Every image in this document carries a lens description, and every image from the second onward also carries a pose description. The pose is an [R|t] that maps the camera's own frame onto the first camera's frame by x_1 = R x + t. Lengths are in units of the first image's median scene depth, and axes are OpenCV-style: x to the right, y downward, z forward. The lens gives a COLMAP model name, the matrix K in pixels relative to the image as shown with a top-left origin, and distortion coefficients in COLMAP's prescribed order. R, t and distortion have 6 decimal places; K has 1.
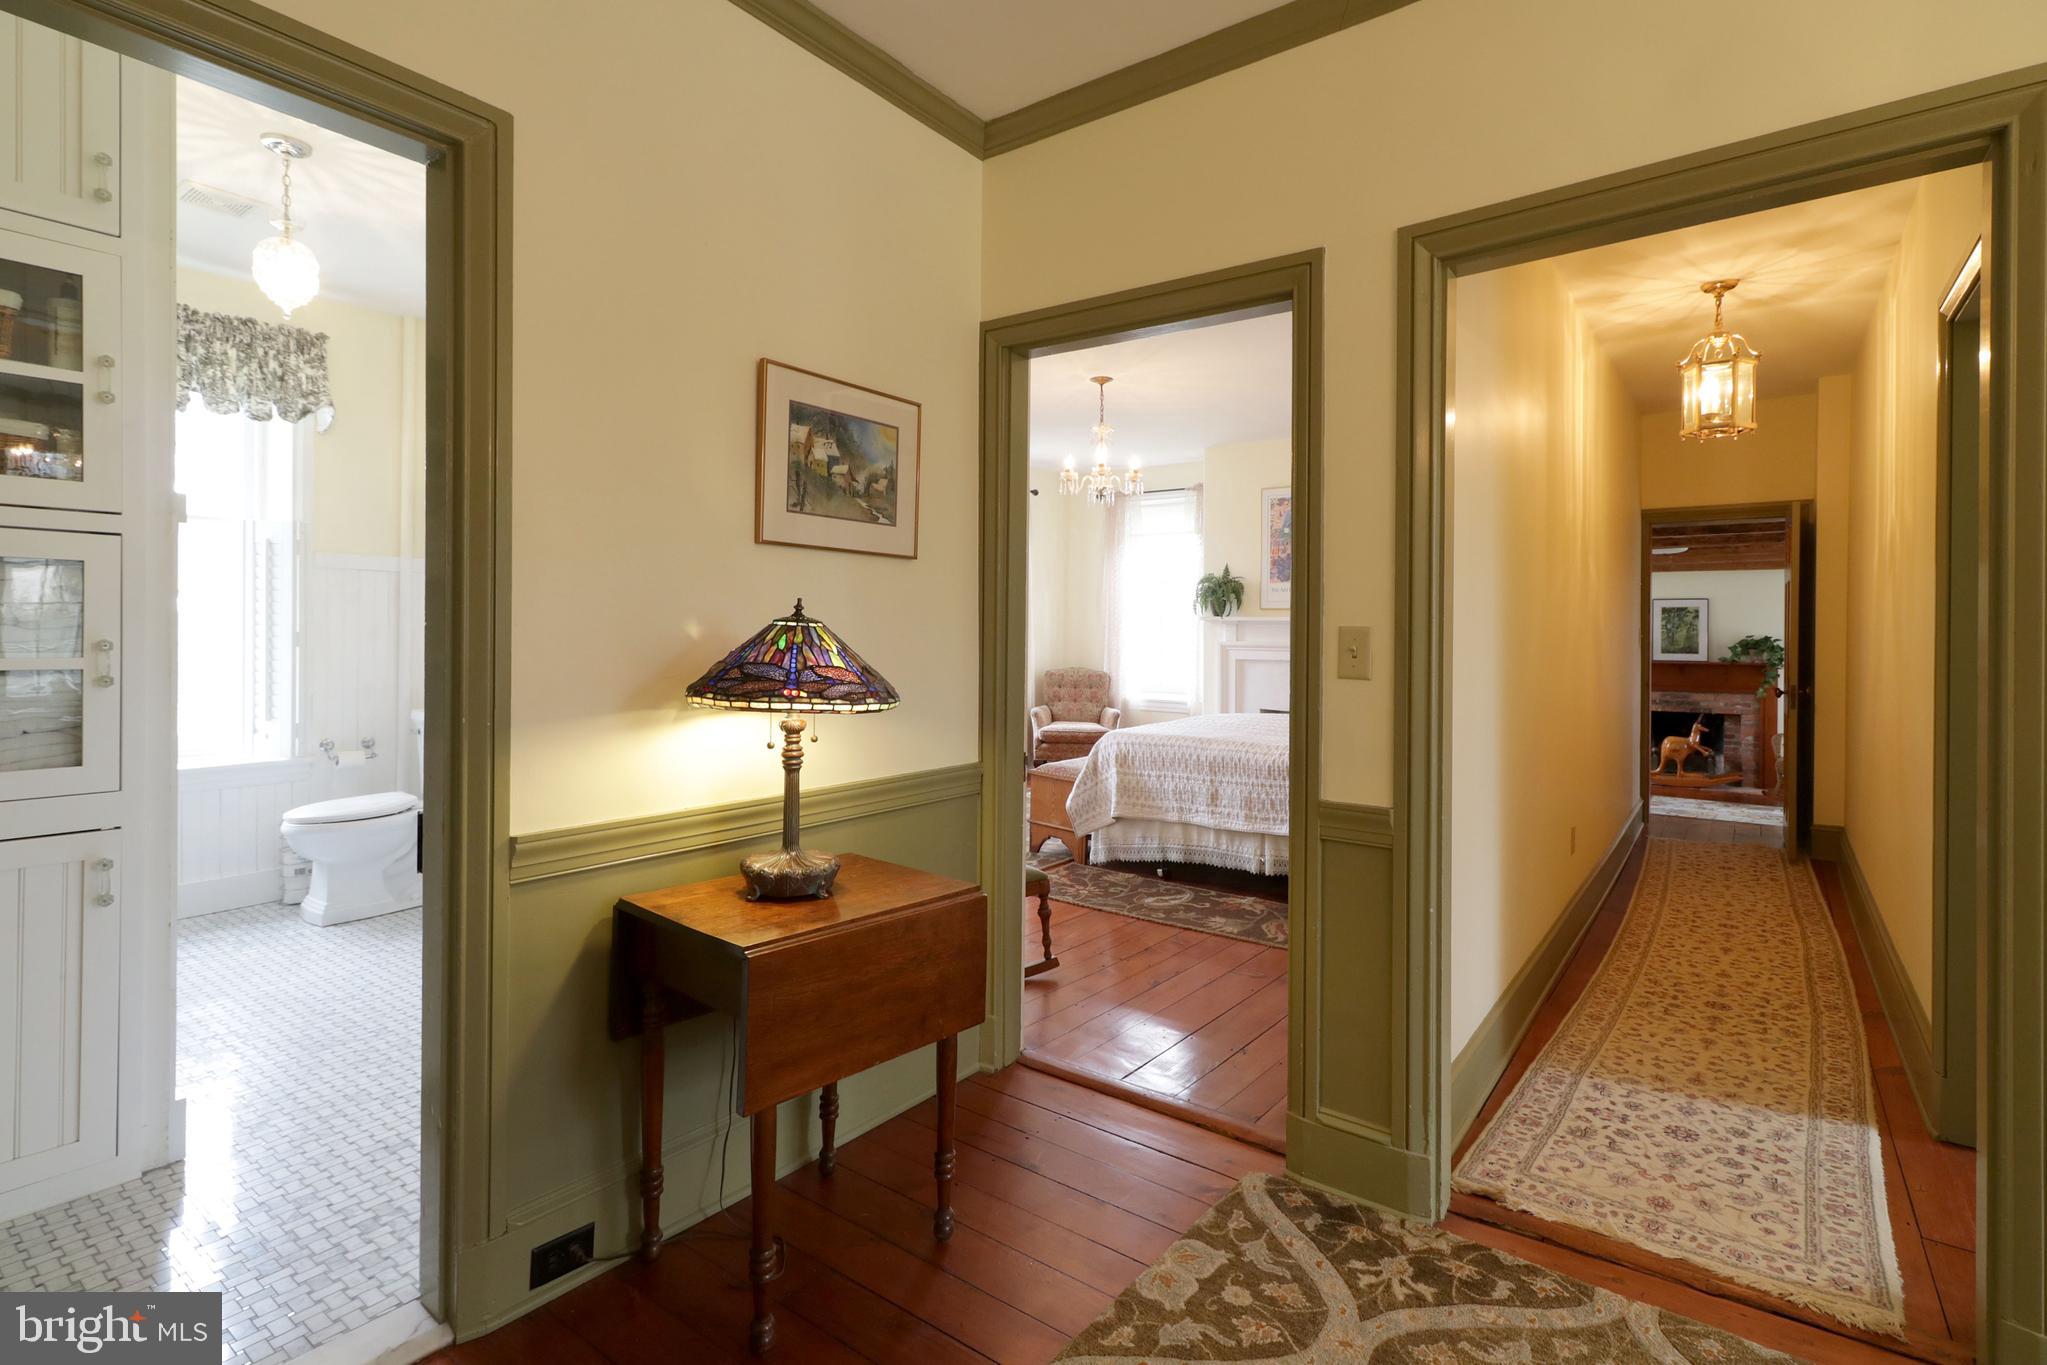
lens RADIAL K [[974.3, 0, 1025.1], [0, 974.3, 638.9], [0, 0, 1]] dist [0.007333, 0.000859]
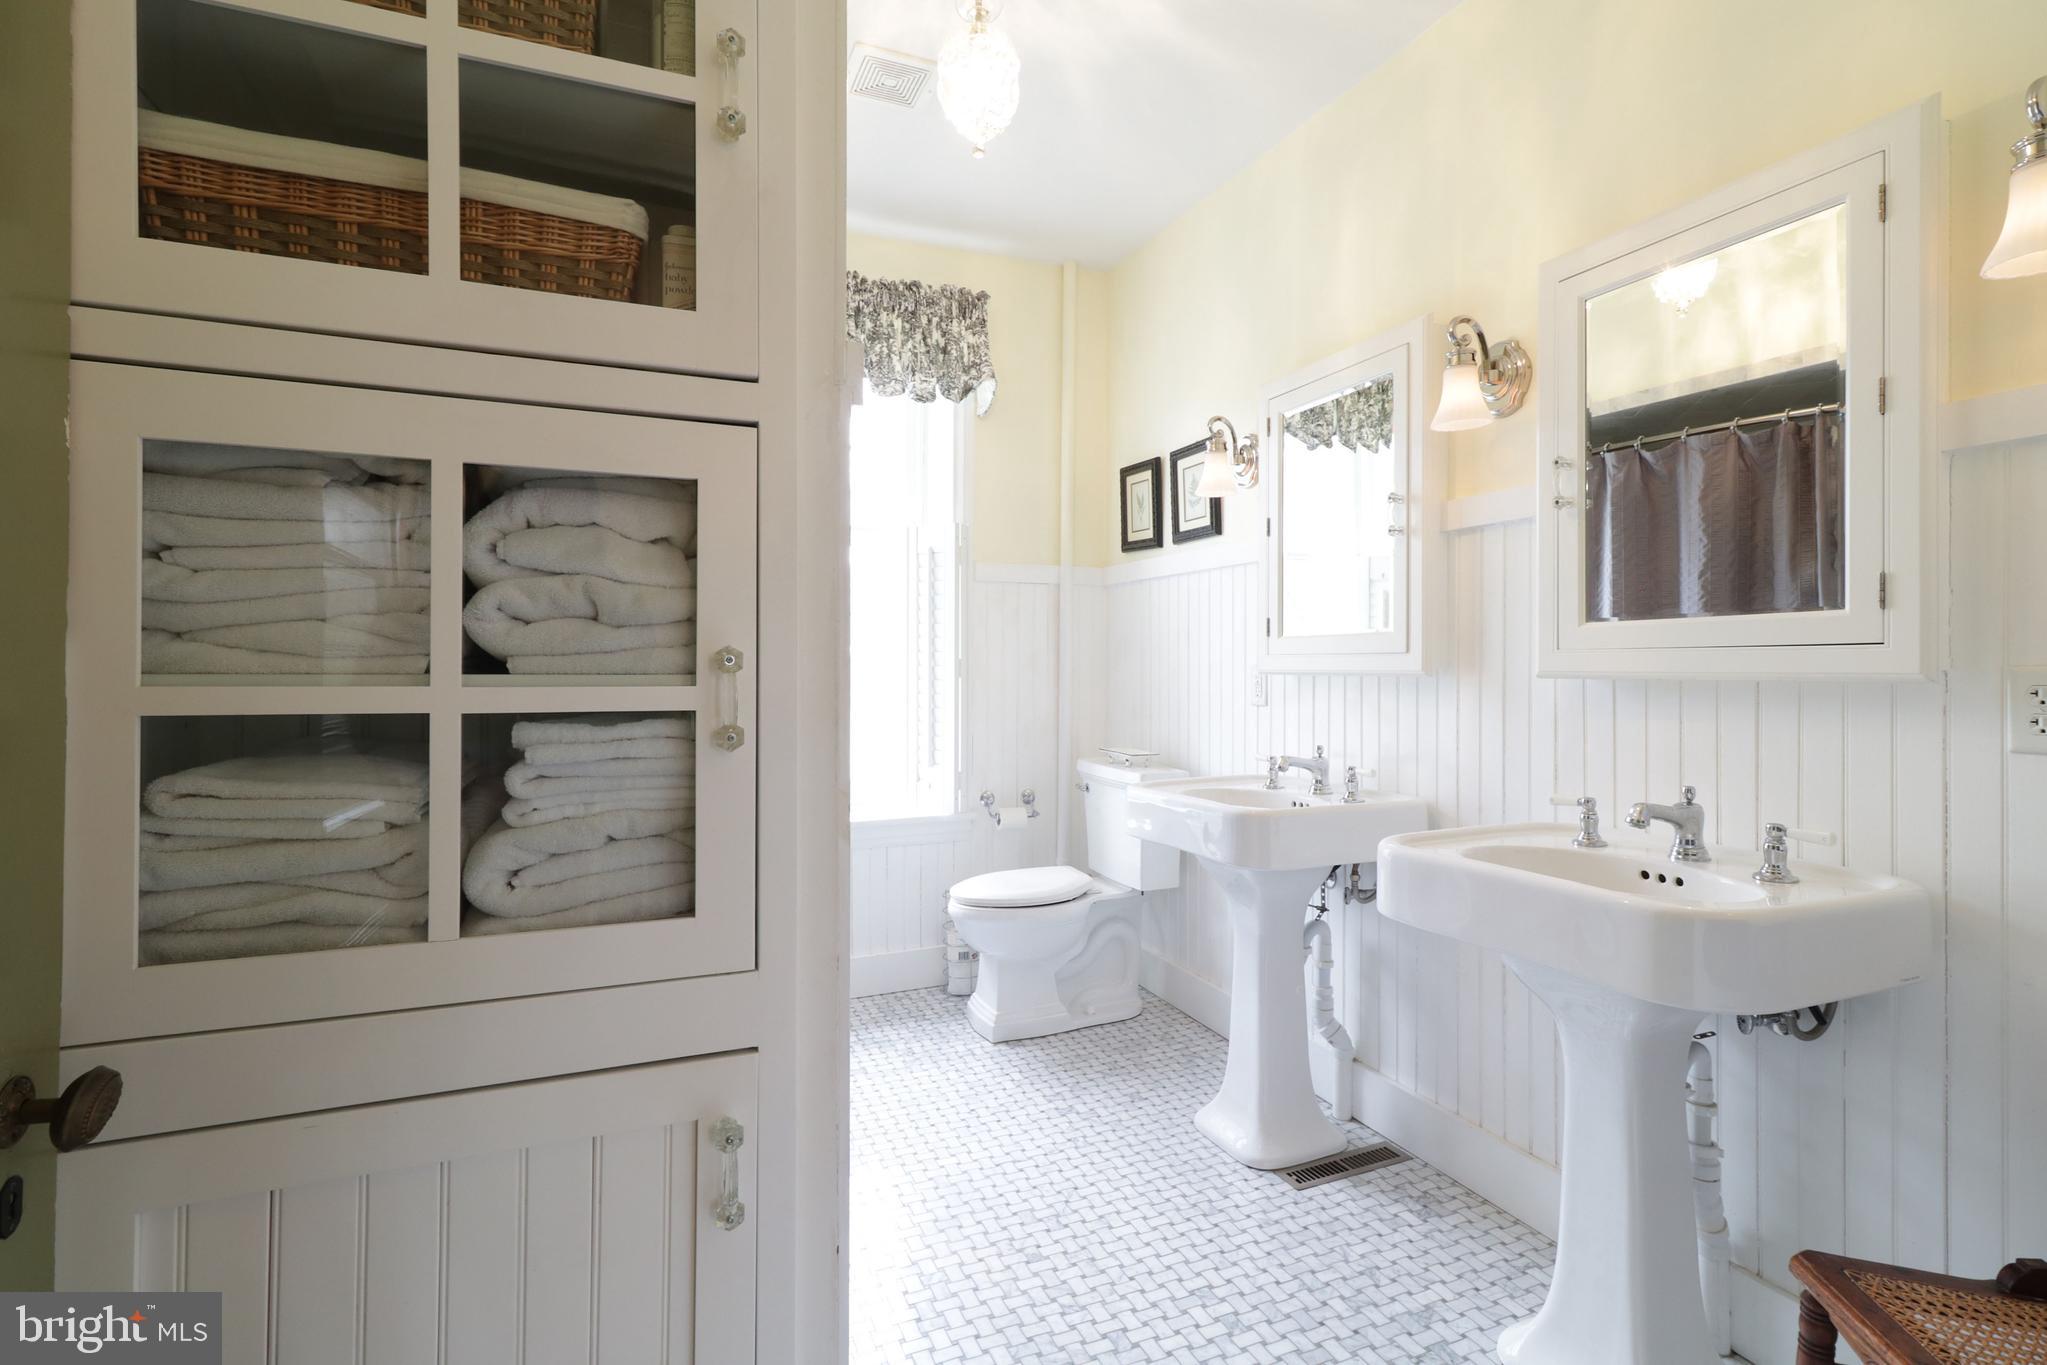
lens RADIAL K [[963.3, 0, 1037.0], [0, 963.3, 667.3], [0, 0, 1]] dist [0.000943, 0.000077]
pose [[0.868625, -0.007689, -0.495410, -0.301267], [0.003224, 0.999946, -0.009867, 0.007818], [0.495459, 0.006974, 0.868603, 0.347771]]
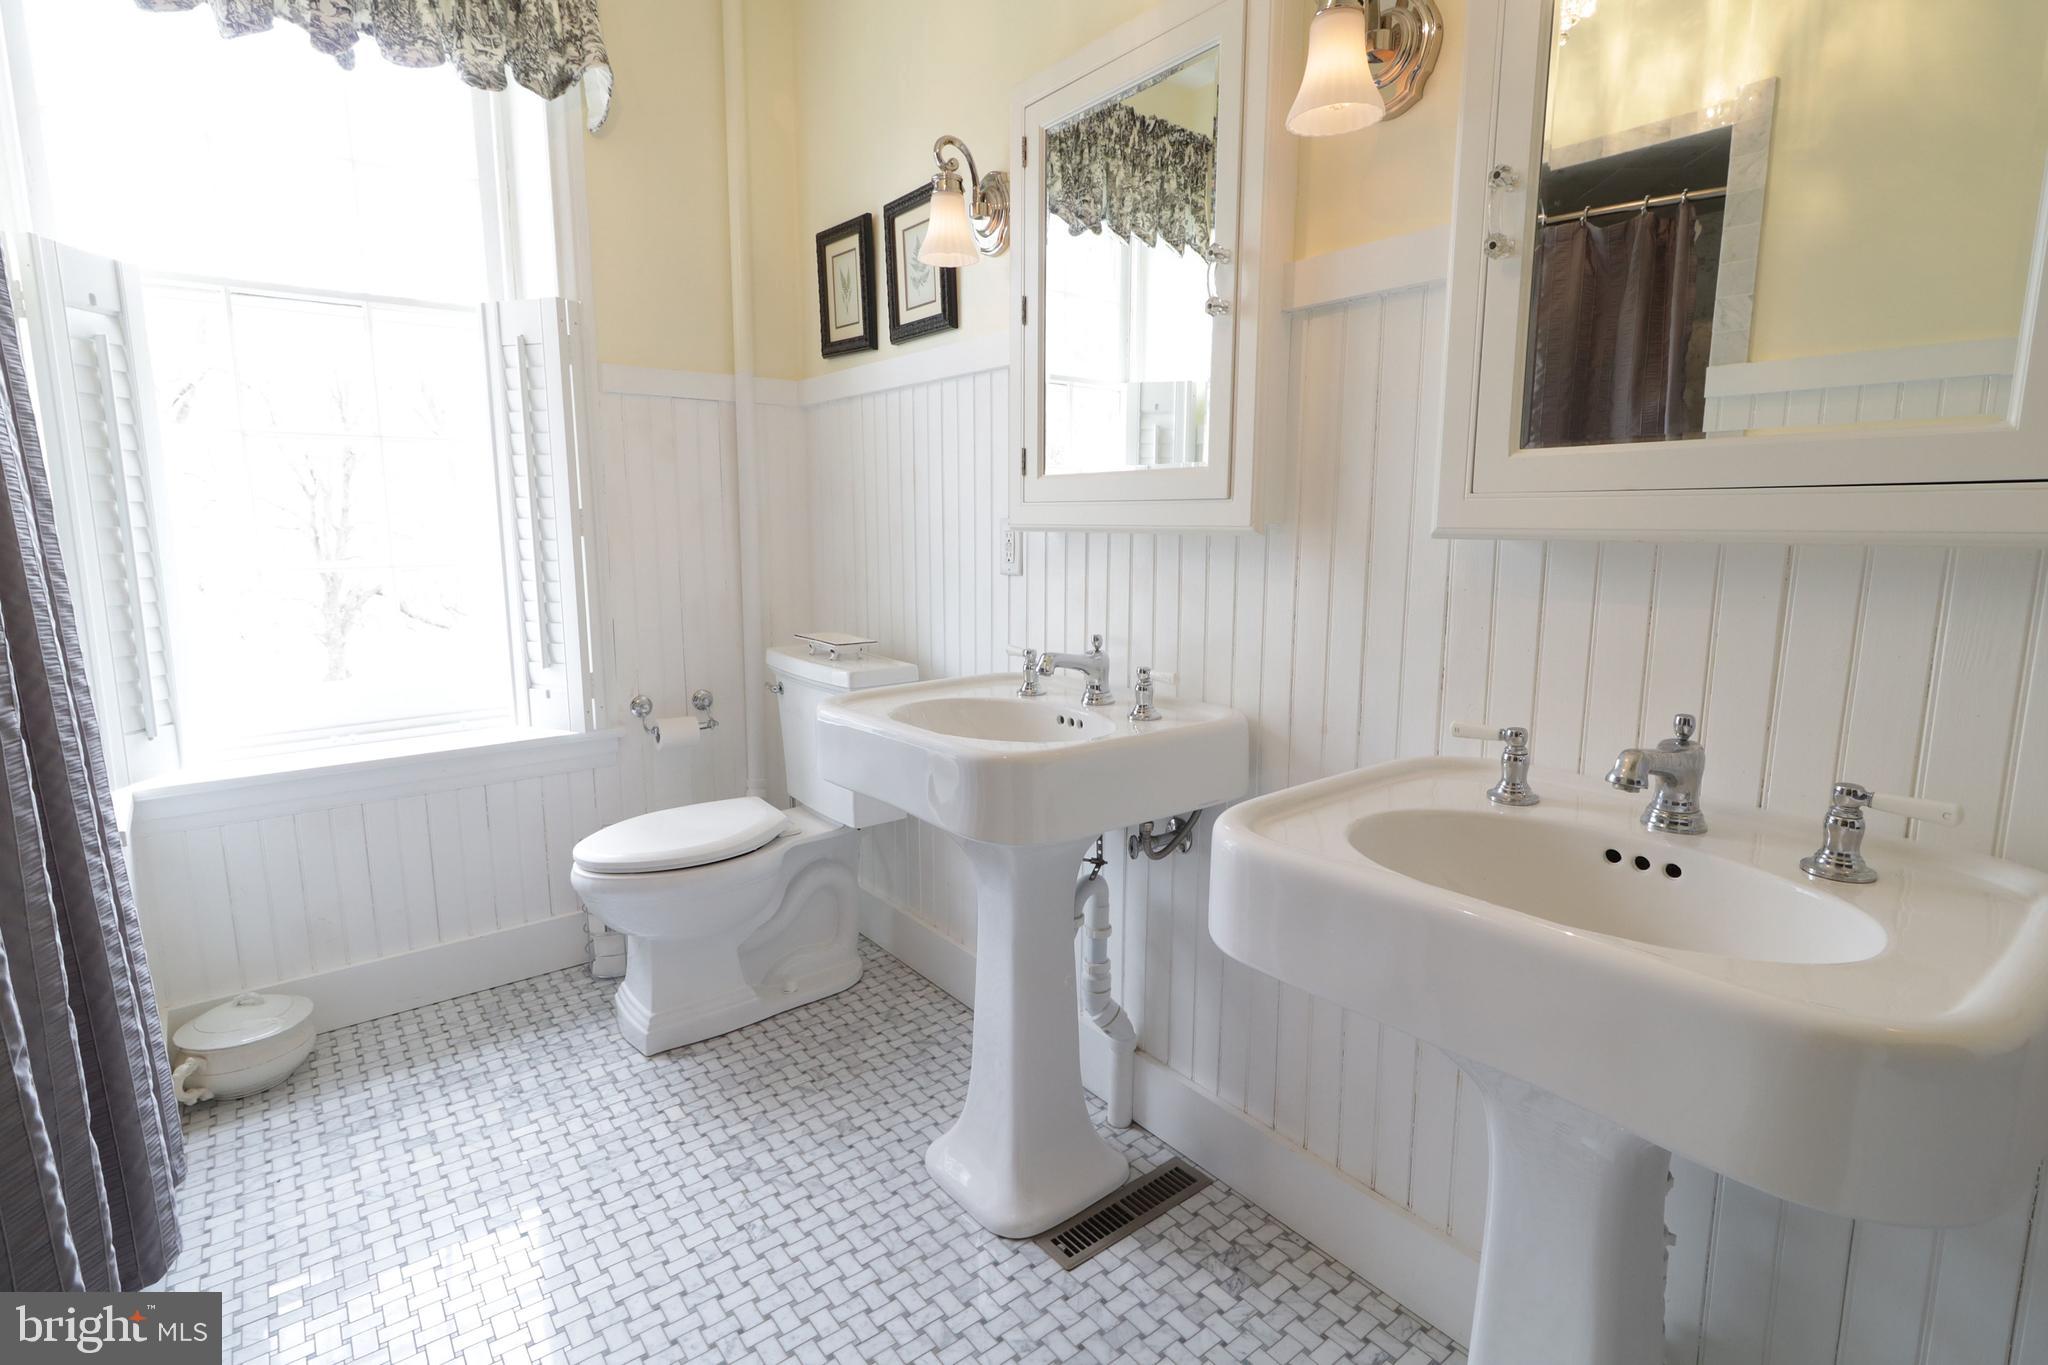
lens RADIAL K [[984.0, 0, 1023.1], [0, 984.0, 675.1], [0, 0, 1]] dist [0.002776, 0.000290]
pose [[0.961985, 0.034687, -0.270890, -0.362415], [0.006000, 0.988978, 0.147943, 0.005100], [0.273036, -0.143944, 0.951174, 0.545908]]
